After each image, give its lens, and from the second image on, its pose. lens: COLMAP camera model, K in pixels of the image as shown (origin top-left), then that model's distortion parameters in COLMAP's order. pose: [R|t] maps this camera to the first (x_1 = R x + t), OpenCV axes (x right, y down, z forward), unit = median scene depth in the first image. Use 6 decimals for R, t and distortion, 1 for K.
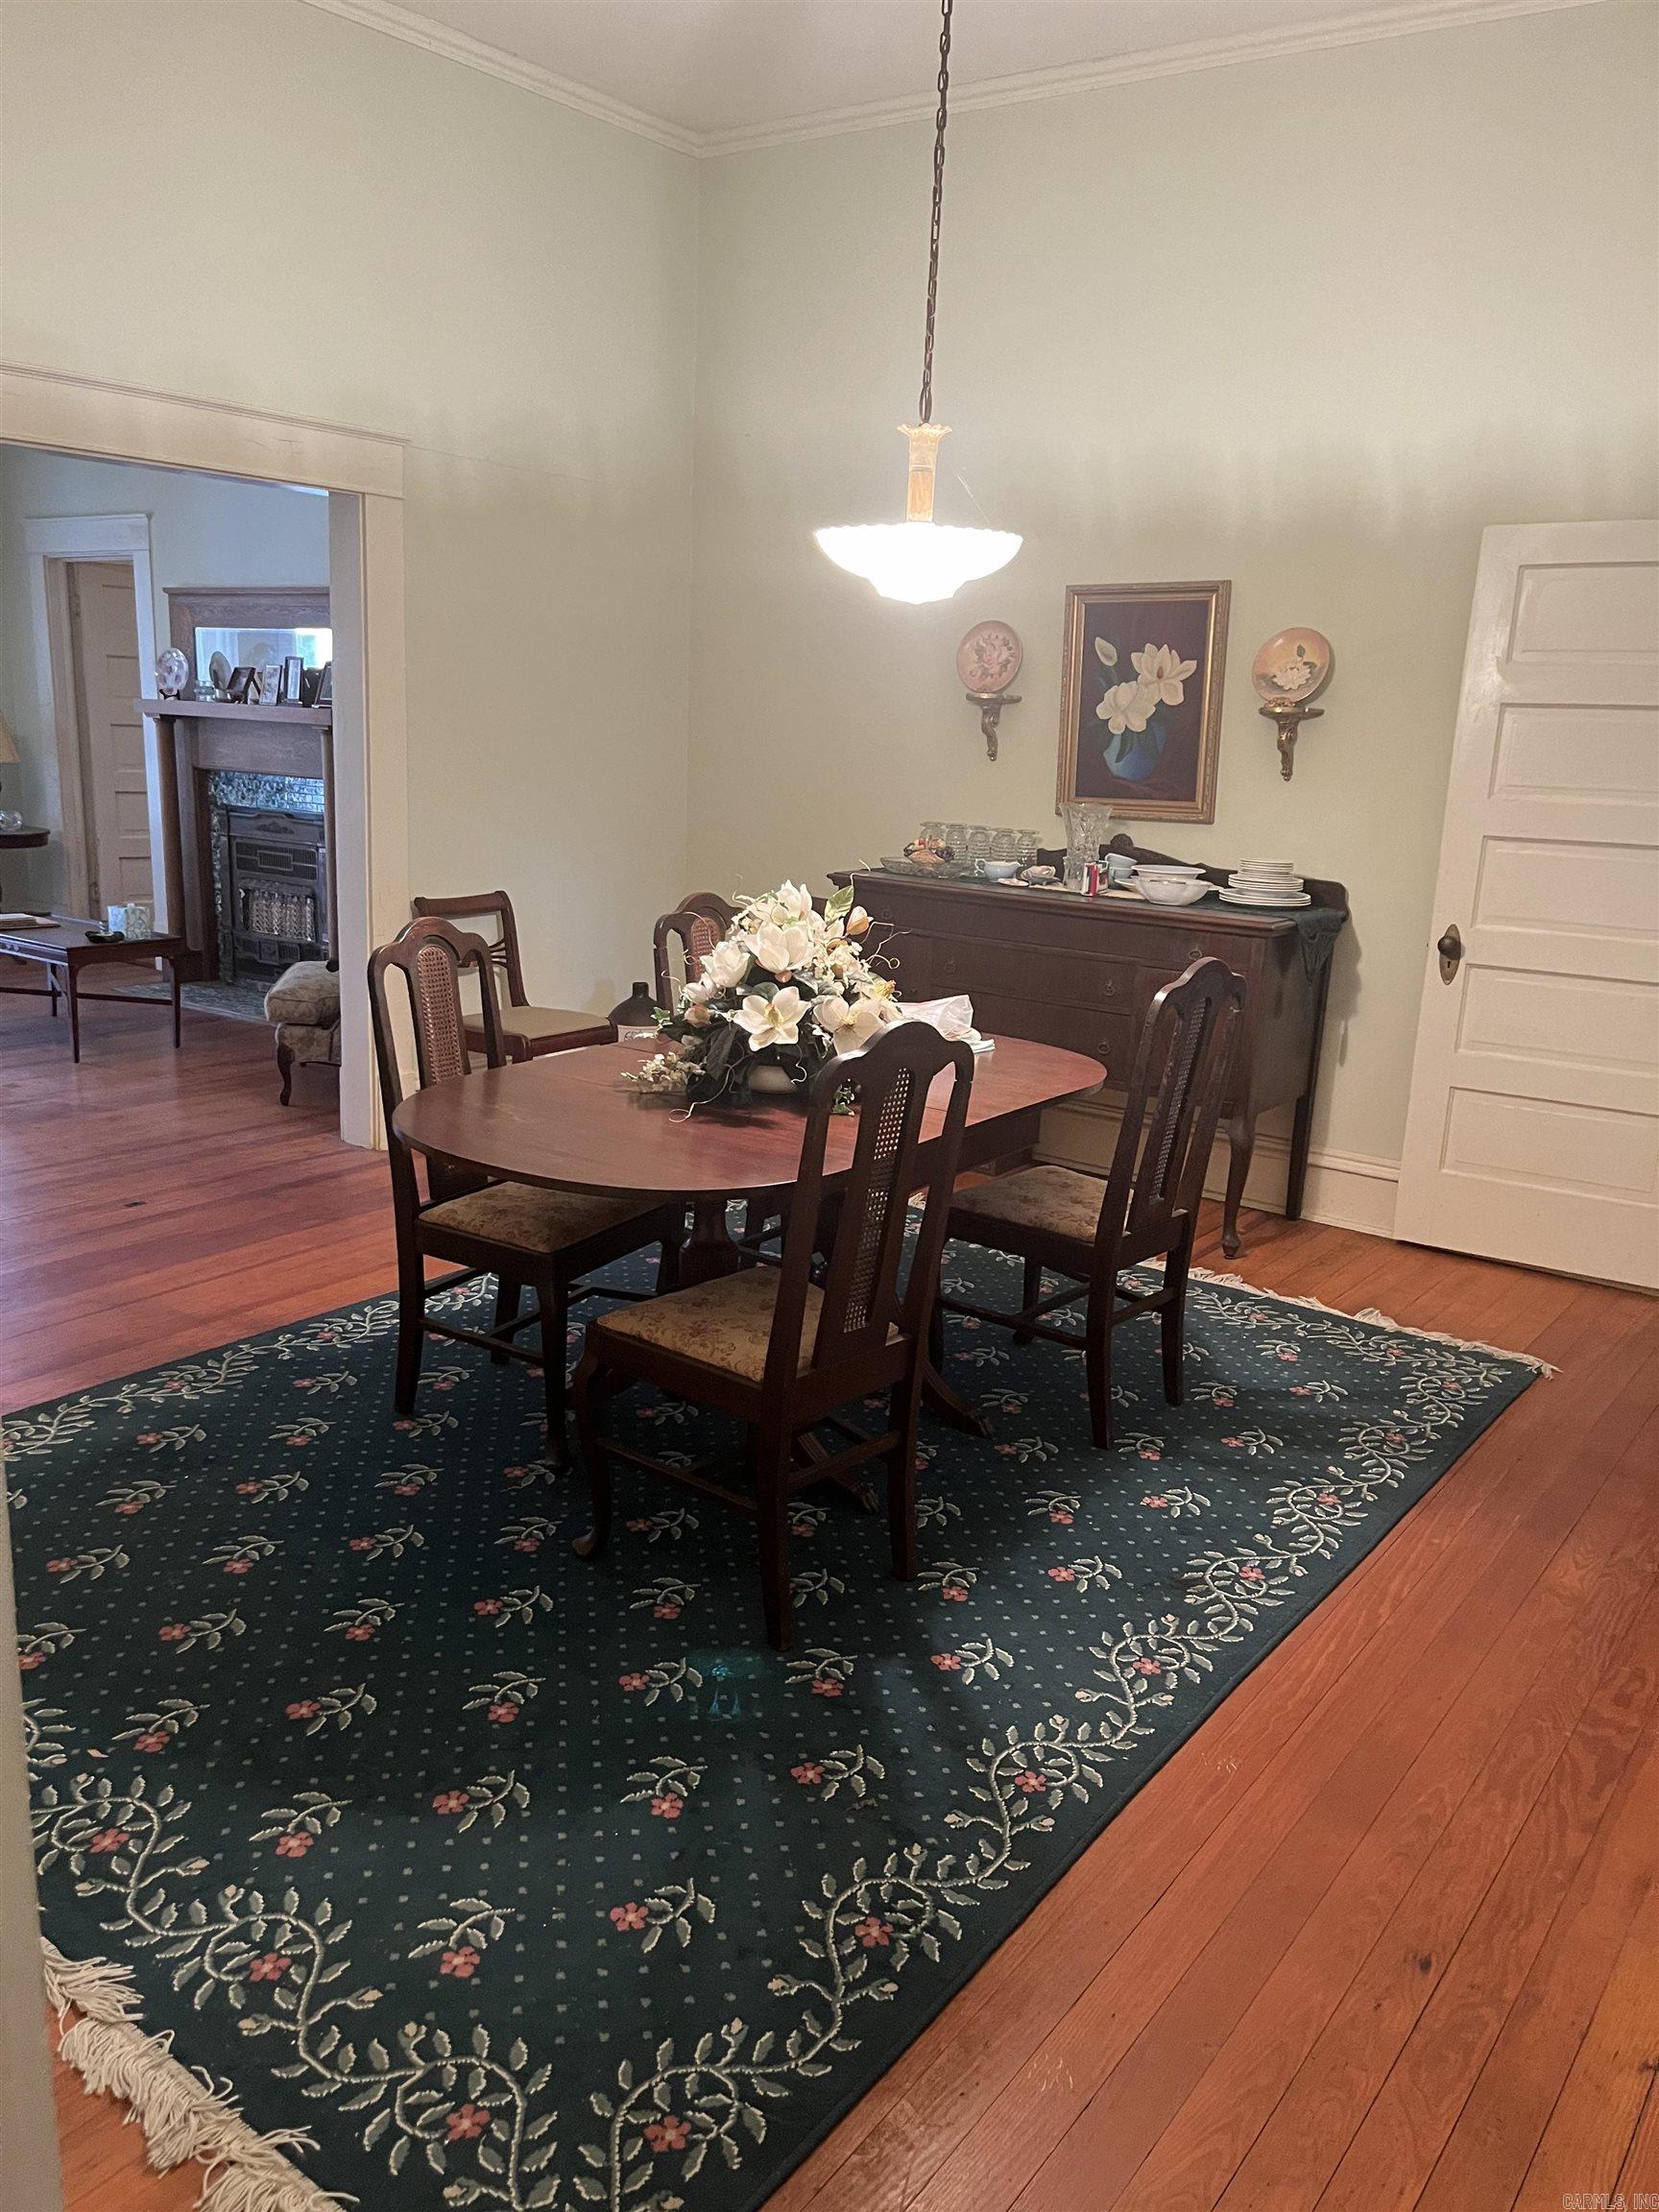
lens RADIAL K [[1680.6, 0, 829.5], [0, 1680.6, 1106.0], [0, 0, 1]] dist [0.006457, 0.000920]
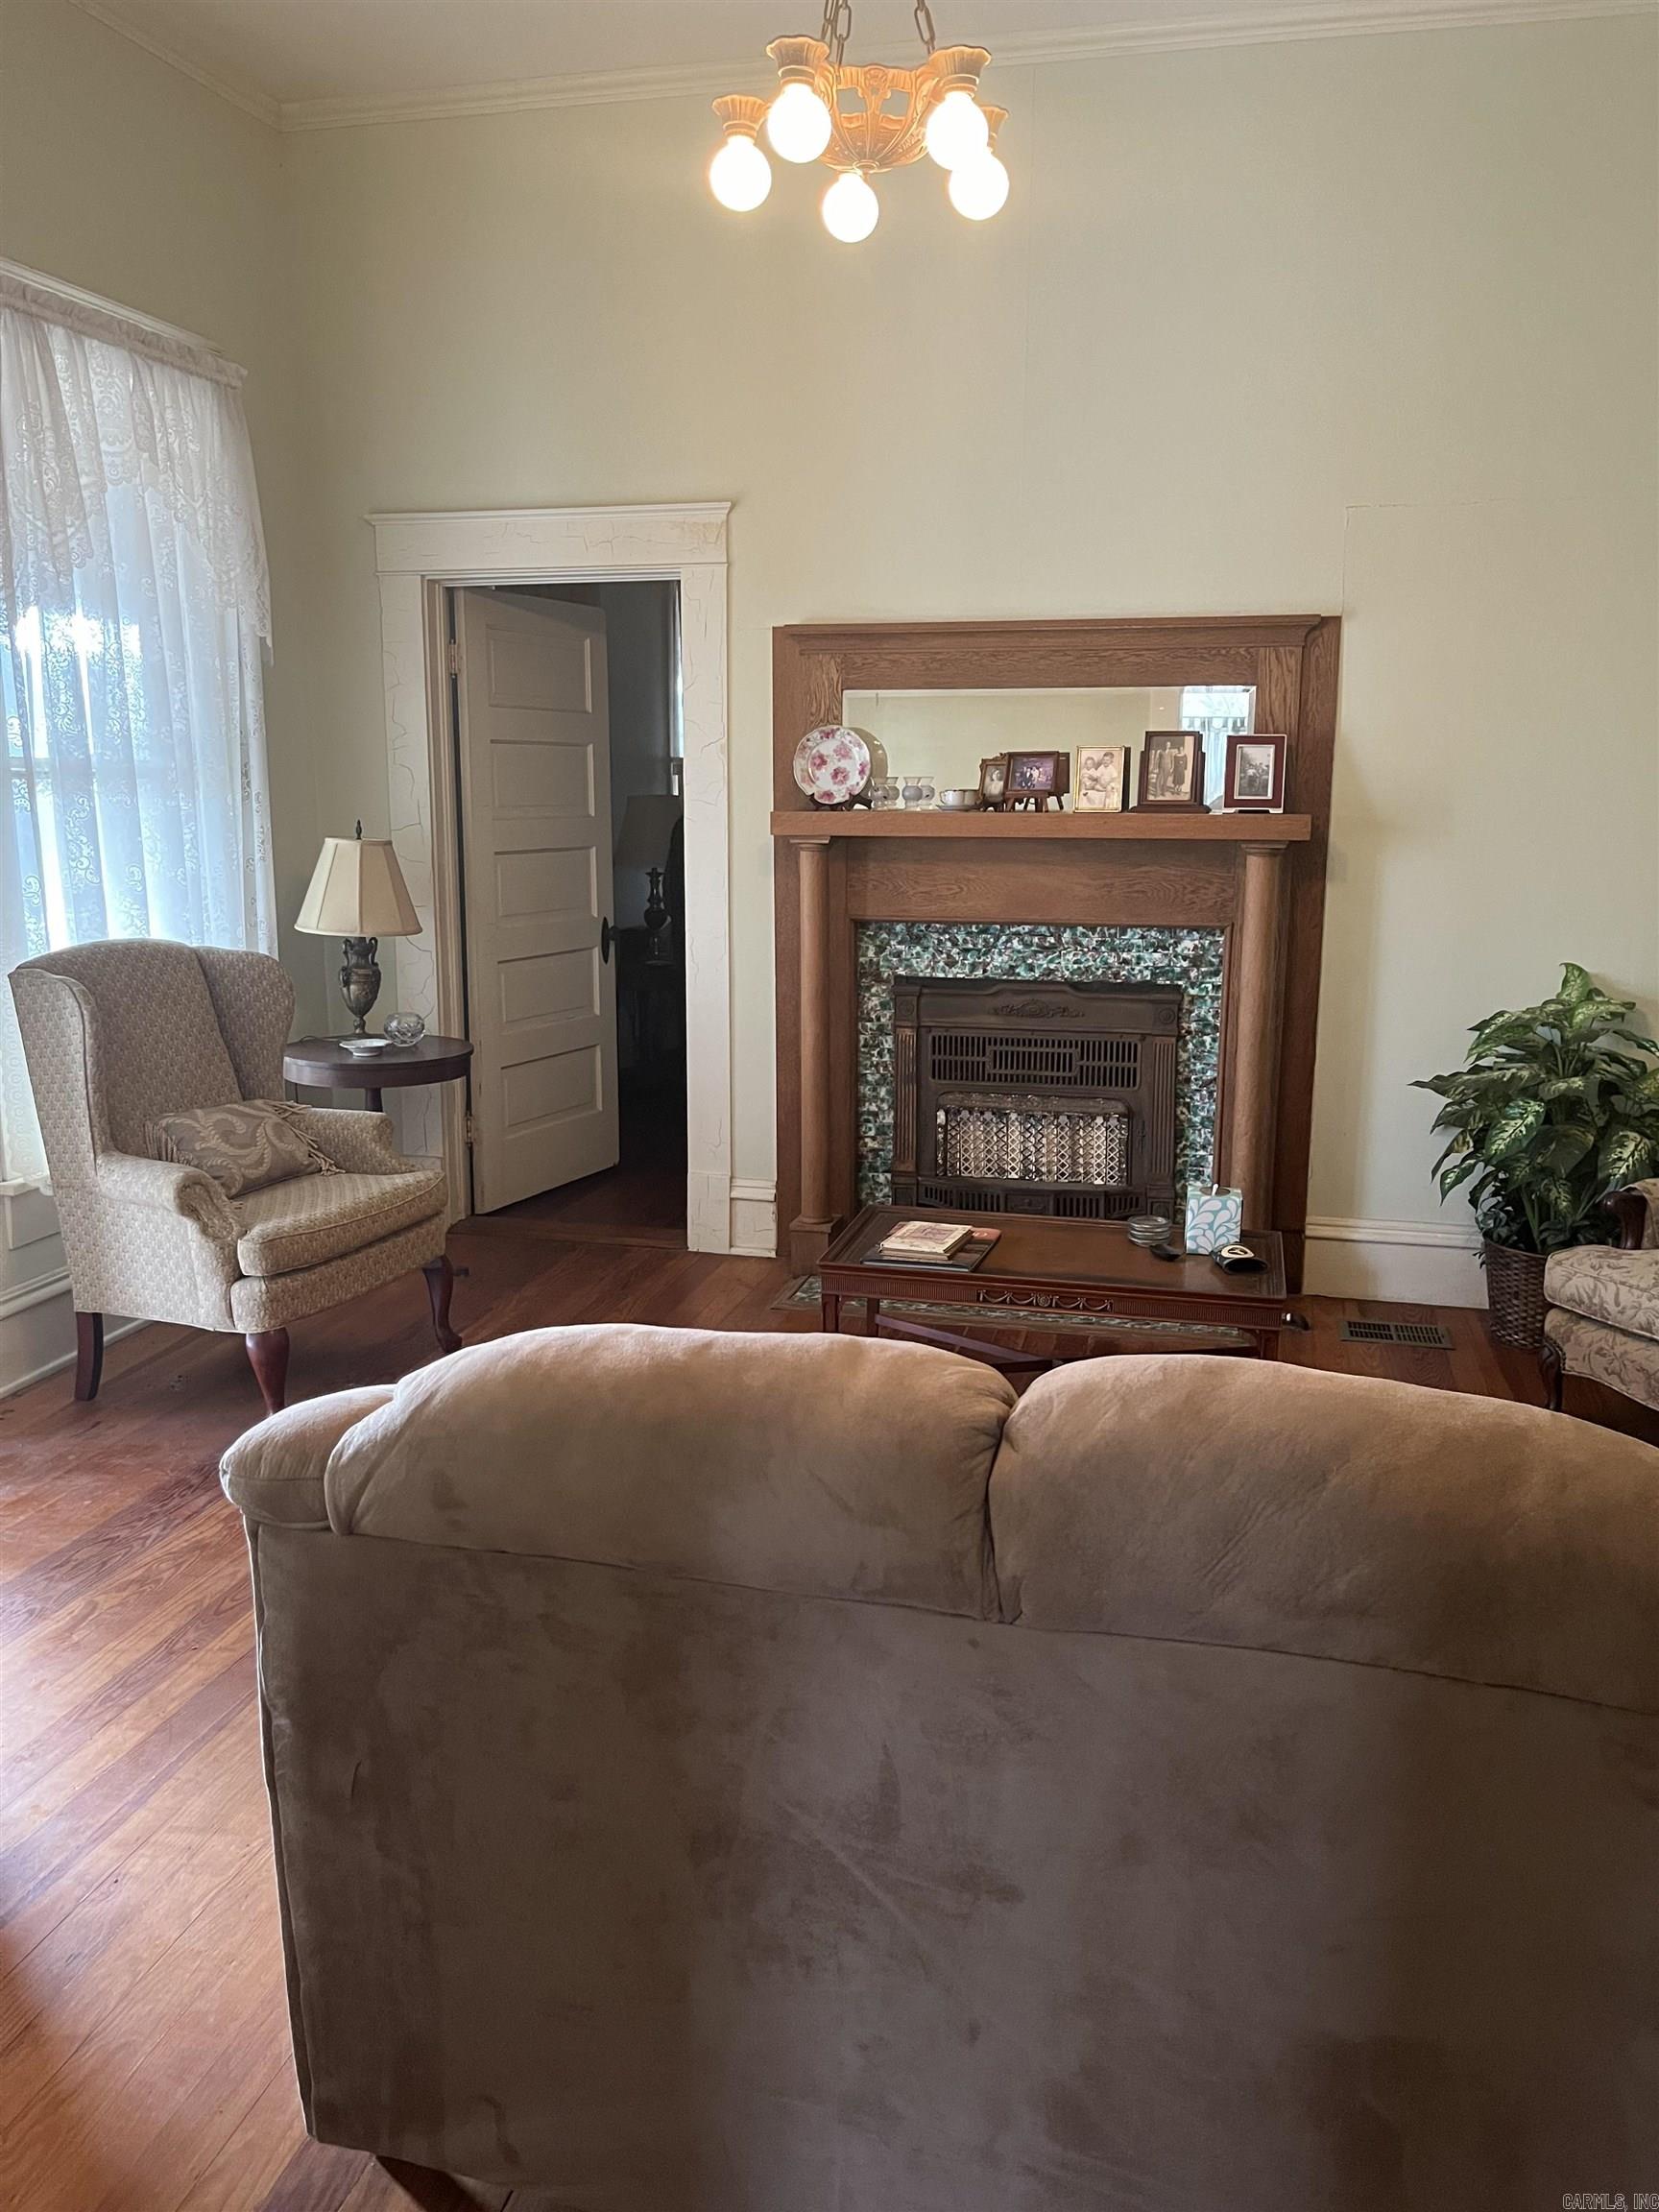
lens RADIAL K [[1680.6, 0, 829.5], [0, 1680.6, 1106.0], [0, 0, 1]] dist [0.006457, 0.000920]
pose [[0.925074, -0.113282, 0.362499, -0.616695], [0.122691, 0.992441, -0.002960, -0.135152], [-0.359424, 0.047213, 0.931979, 0.447480]]
